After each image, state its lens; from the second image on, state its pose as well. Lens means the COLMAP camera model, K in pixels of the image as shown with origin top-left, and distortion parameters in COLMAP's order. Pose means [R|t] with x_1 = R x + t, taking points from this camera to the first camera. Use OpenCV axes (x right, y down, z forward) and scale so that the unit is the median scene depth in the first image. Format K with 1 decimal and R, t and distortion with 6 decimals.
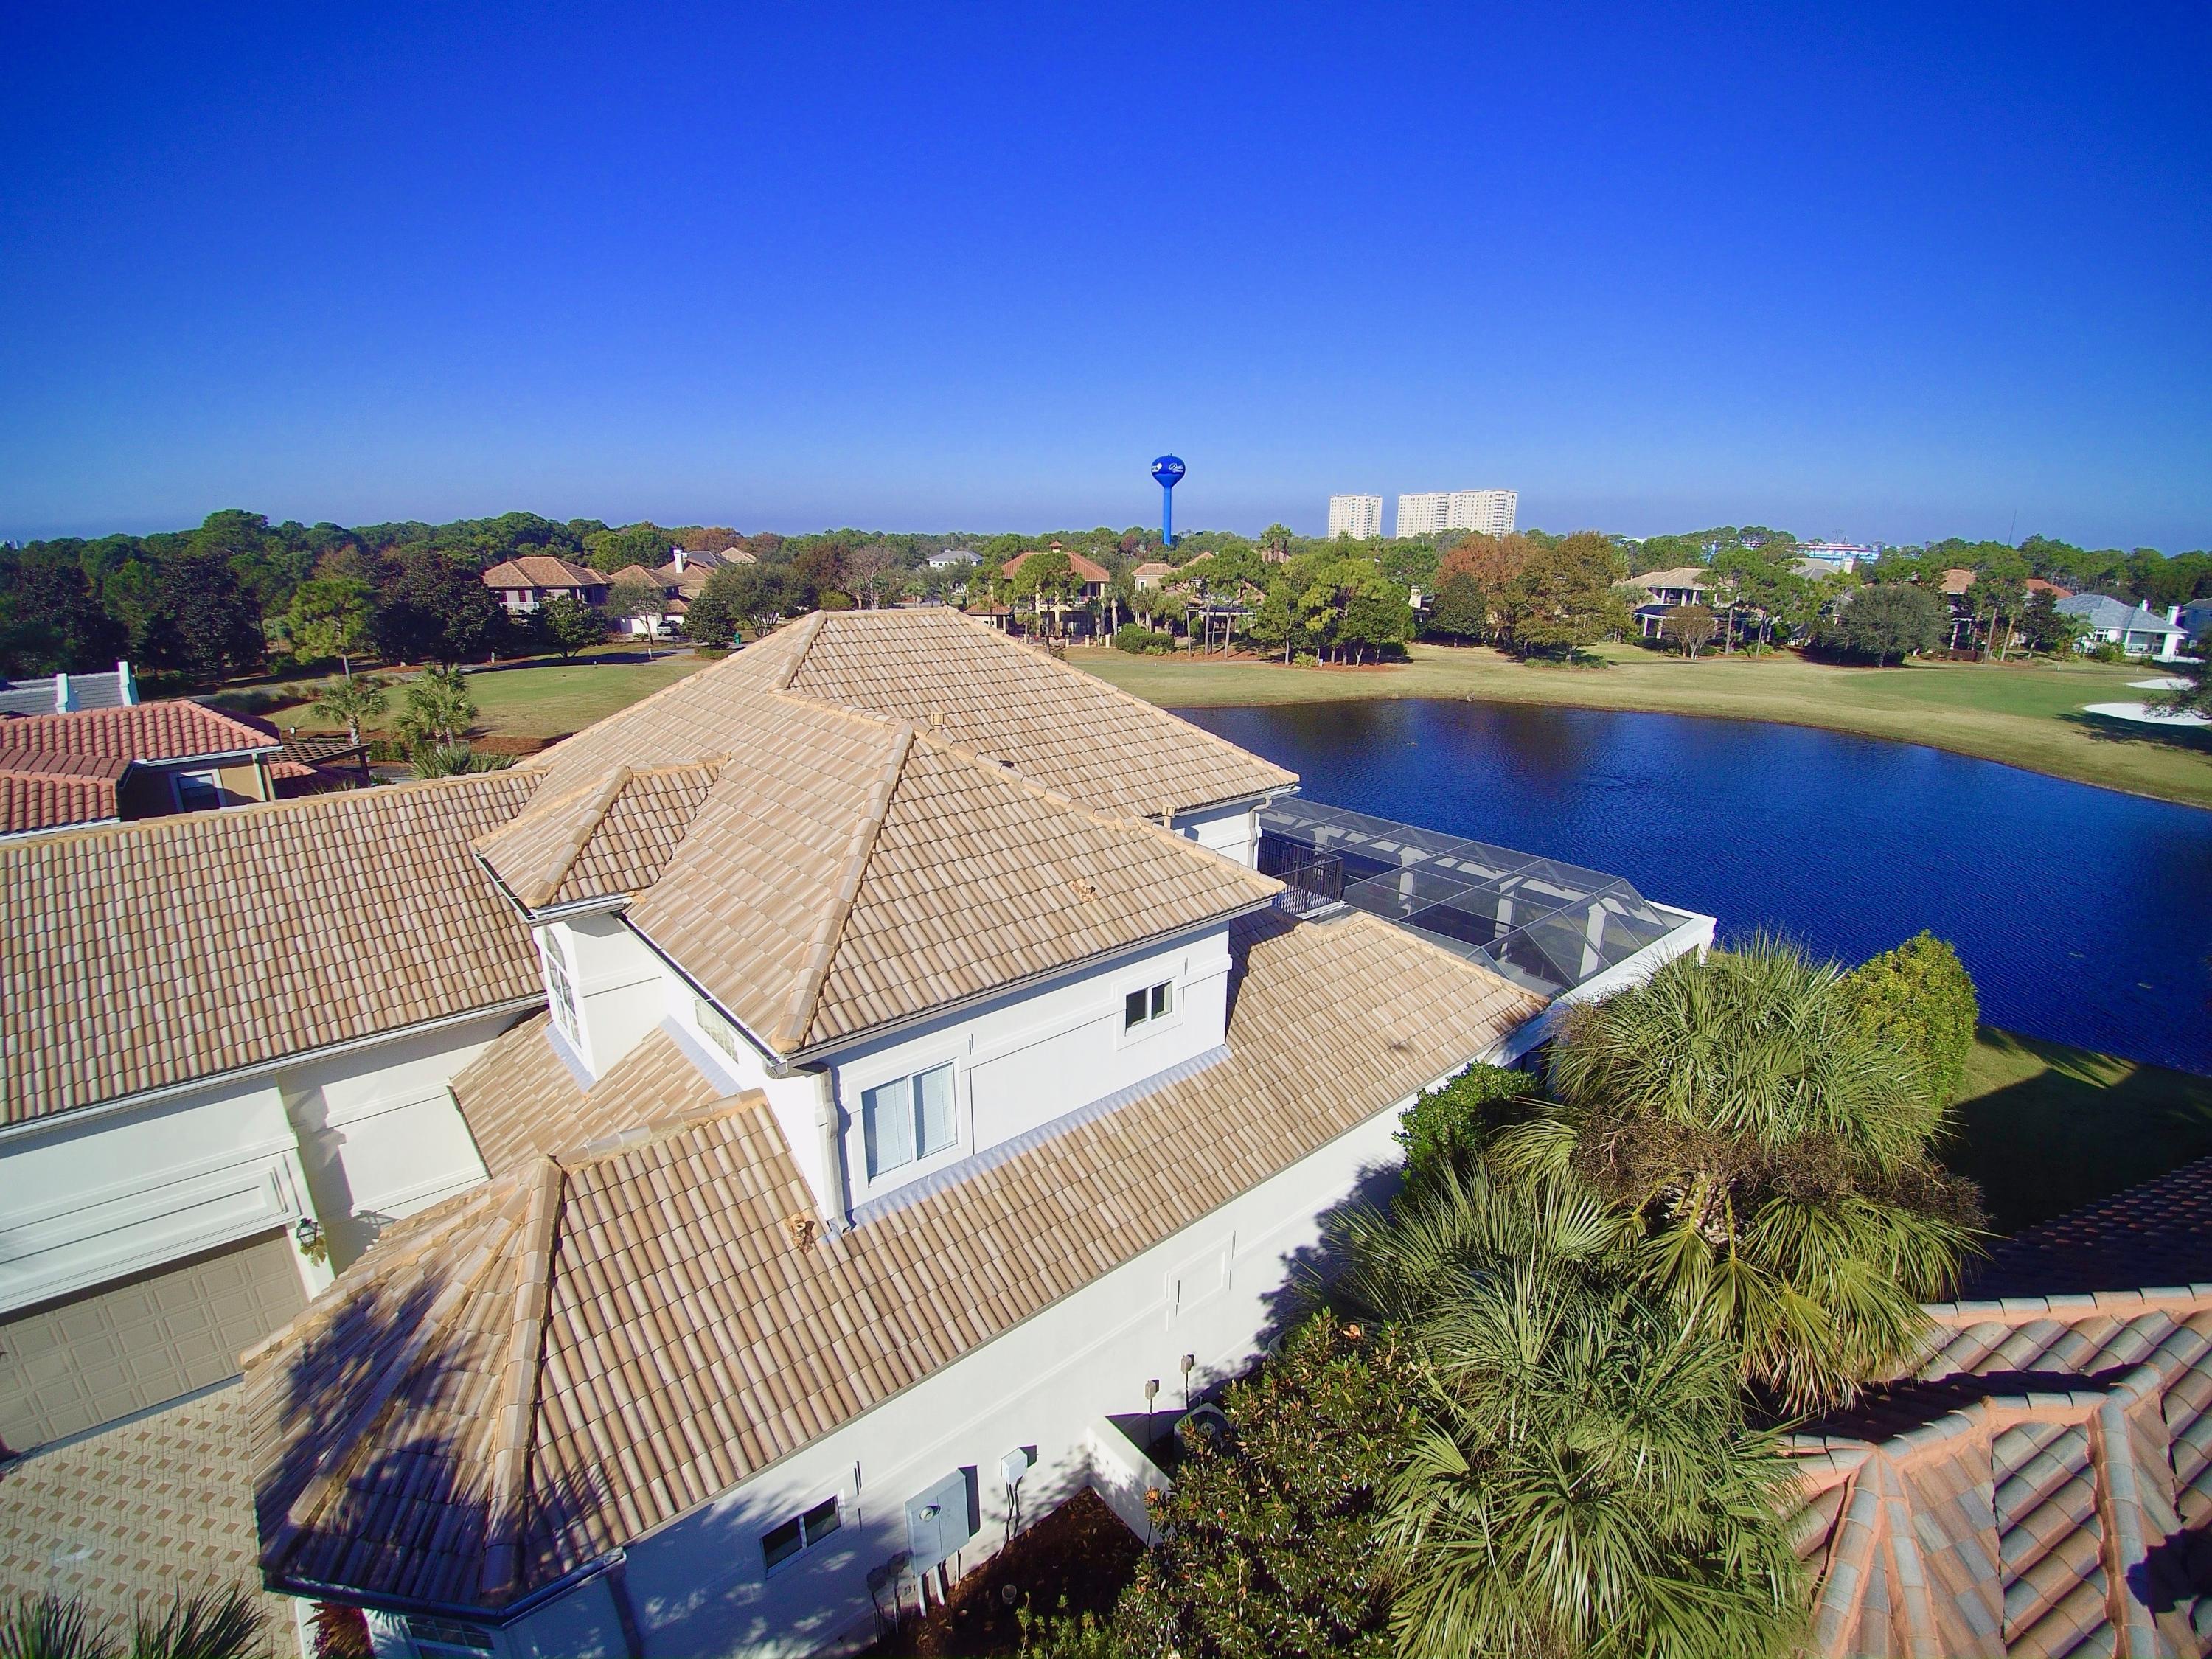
lens RADIAL K [[1012.0, 0, 1124.3], [0, 1012.0, 856.1], [0, 0, 1]] dist [-0.025658, -0.019201]
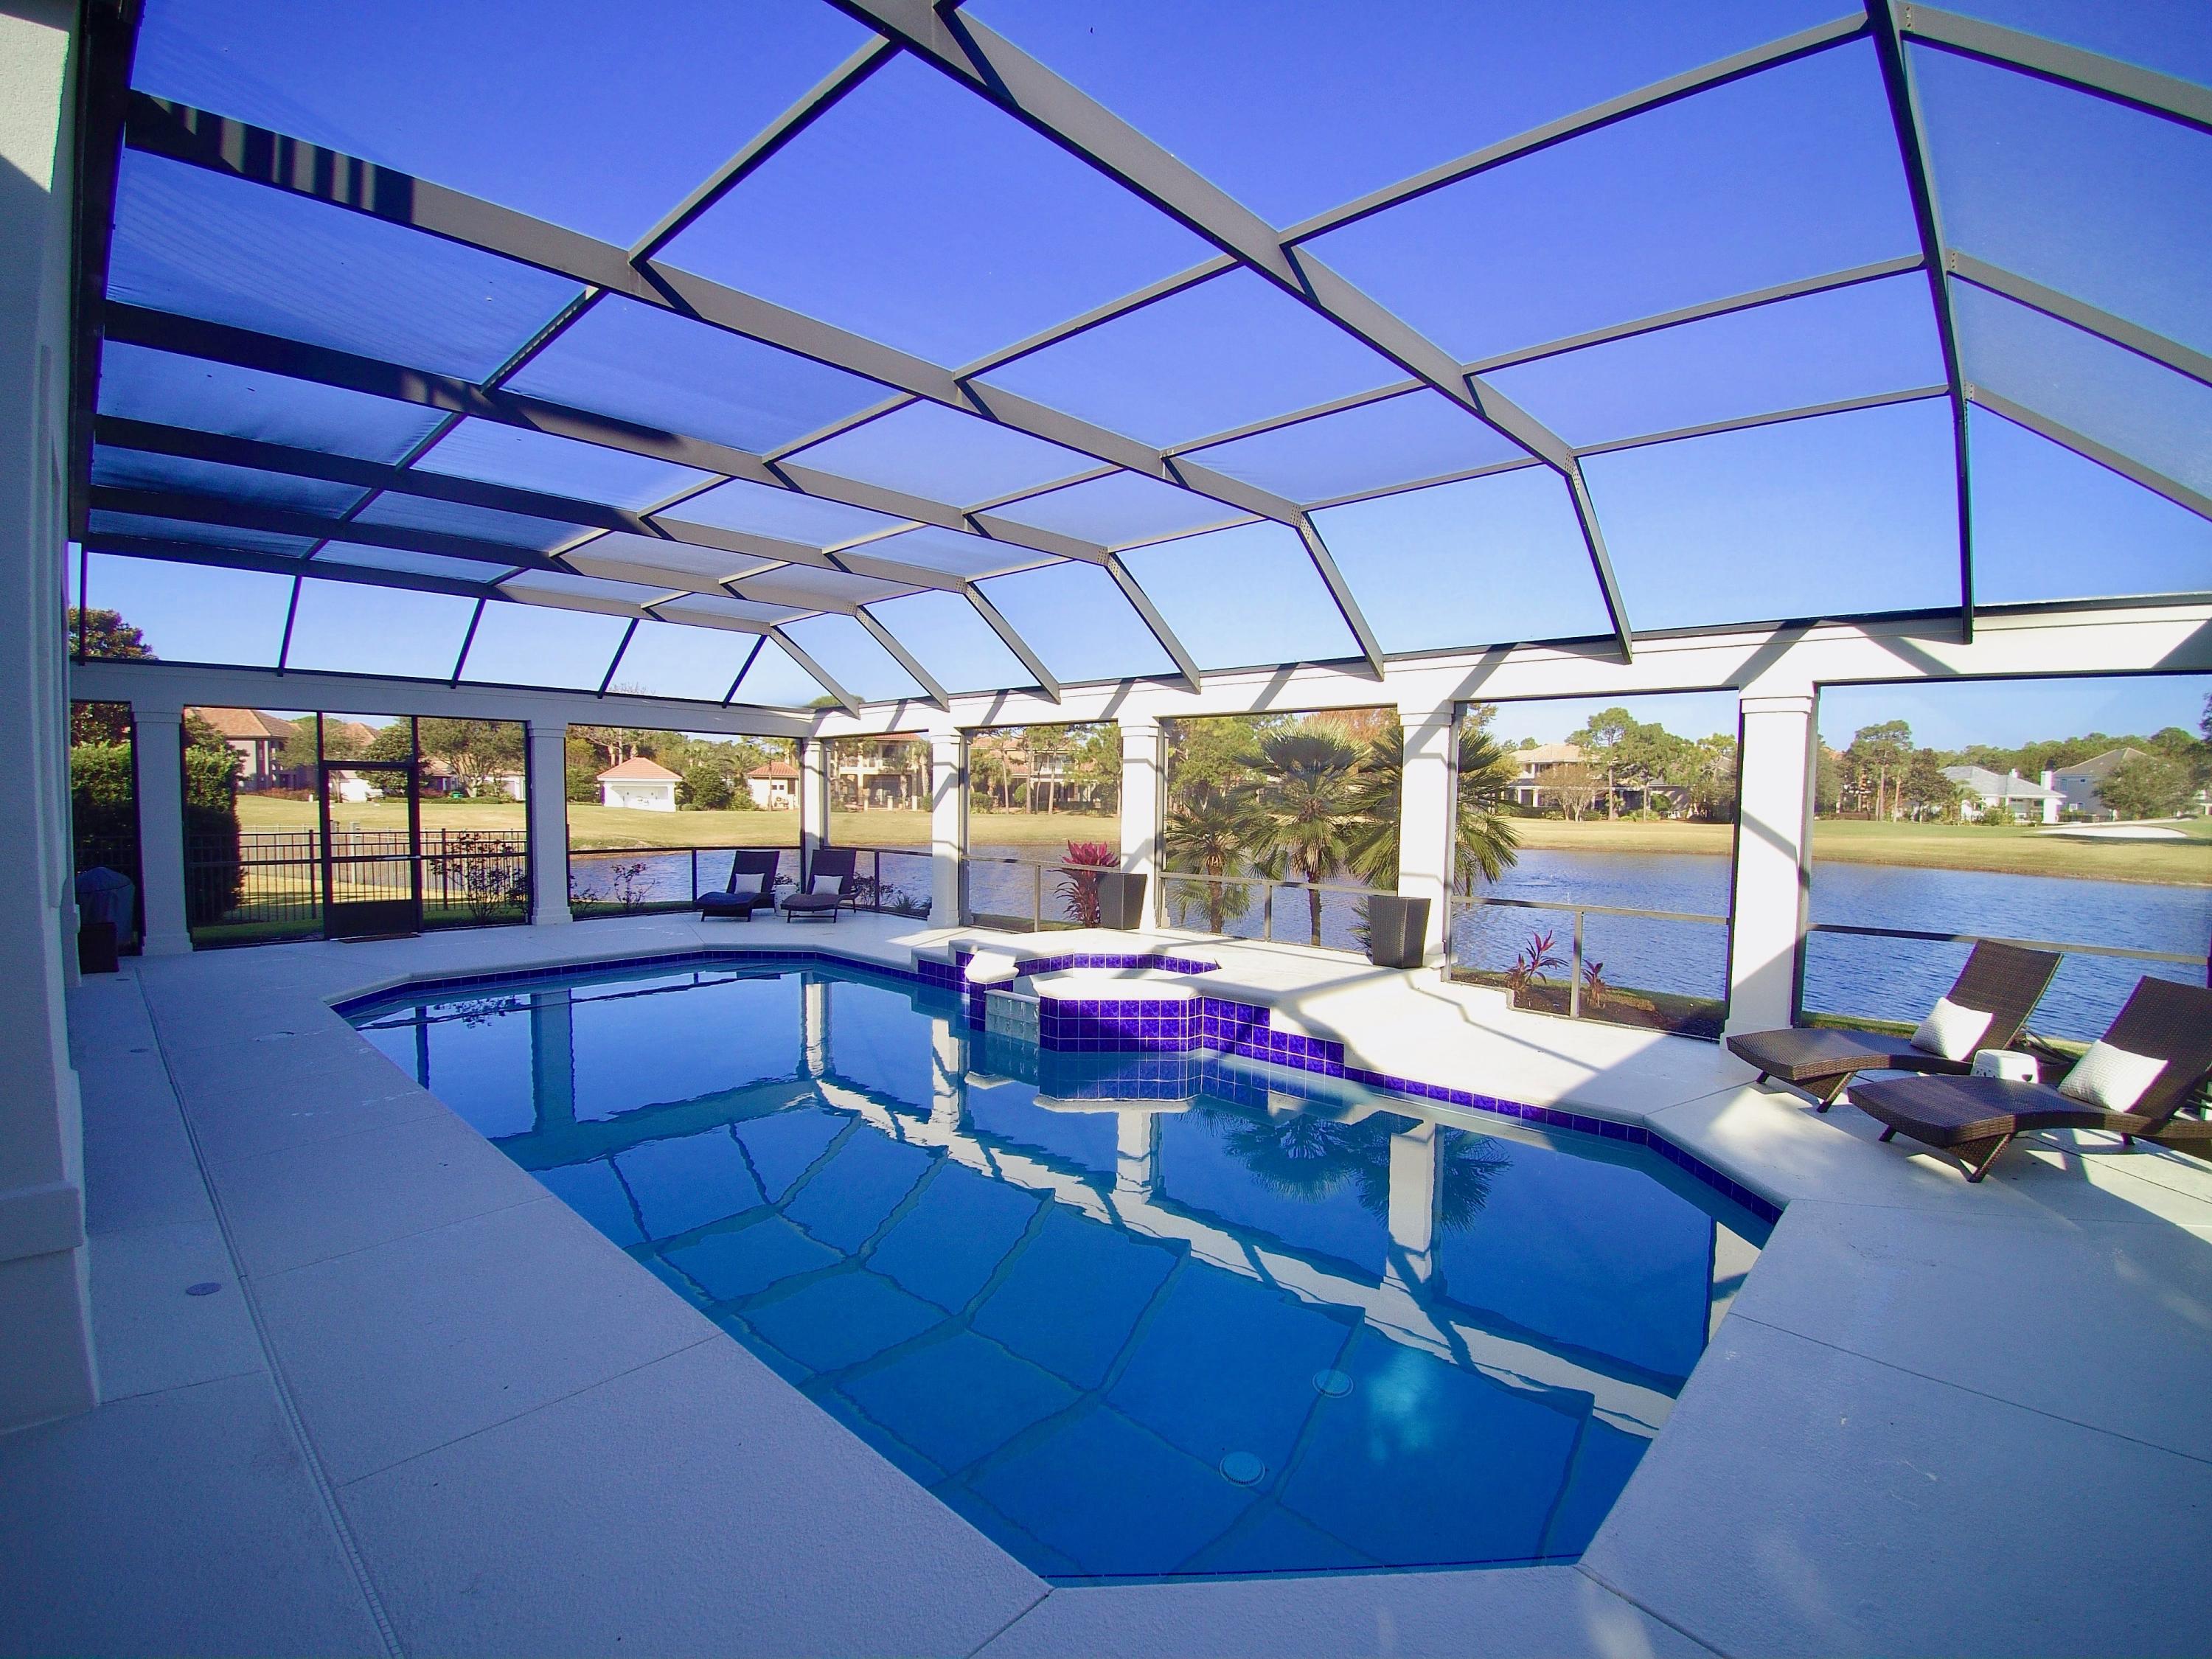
lens RADIAL K [[1012.0, 0, 1124.3], [0, 1012.0, 856.1], [0, 0, 1]] dist [-0.025658, -0.019201]
pose [[0.993731, -0.001193, 0.111788, 0.407086], [0.027857, 0.971045, -0.237269, 0.226343], [-0.108268, 0.238896, 0.964991, 1.158222]]
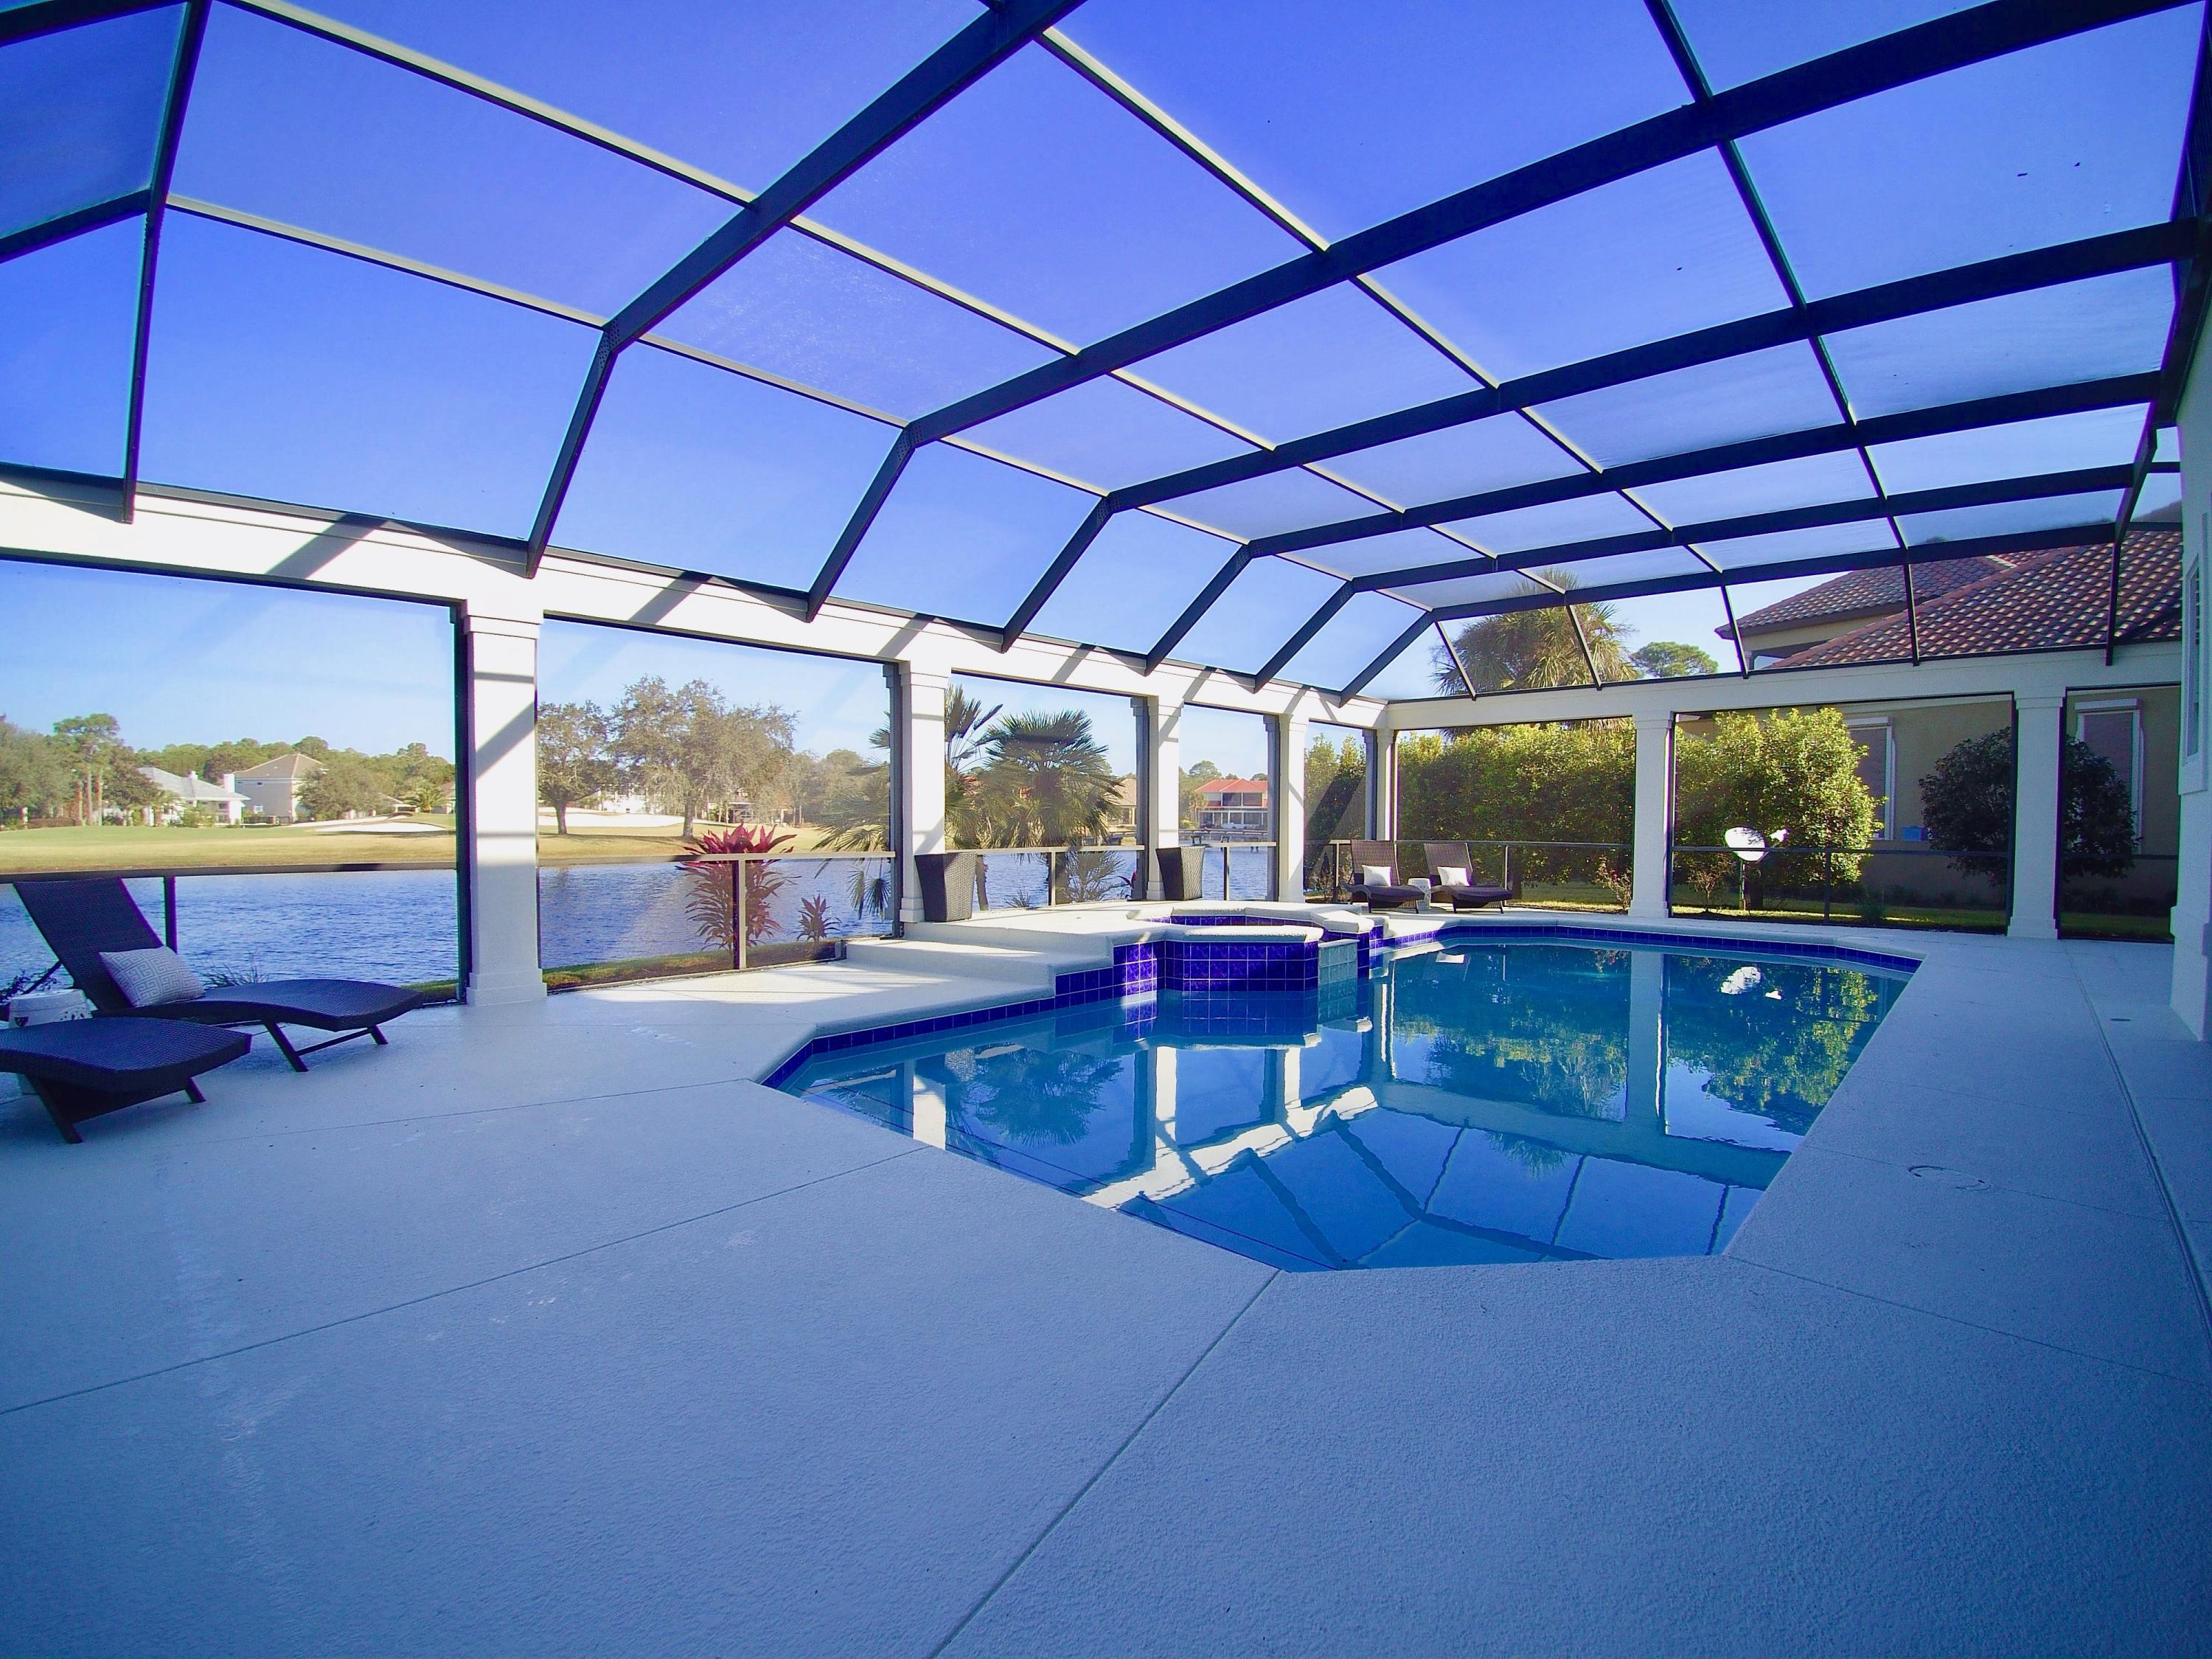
lens RADIAL K [[1012.0, 0, 1124.3], [0, 1012.0, 856.1], [0, 0, 1]] dist [-0.025658, -0.019201]
pose [[-0.110005, -0.045063, 0.992909, -0.025148], [0.290400, 0.953925, 0.075468, 0.083438], [-0.950561, 0.296643, -0.091850, 1.701638]]
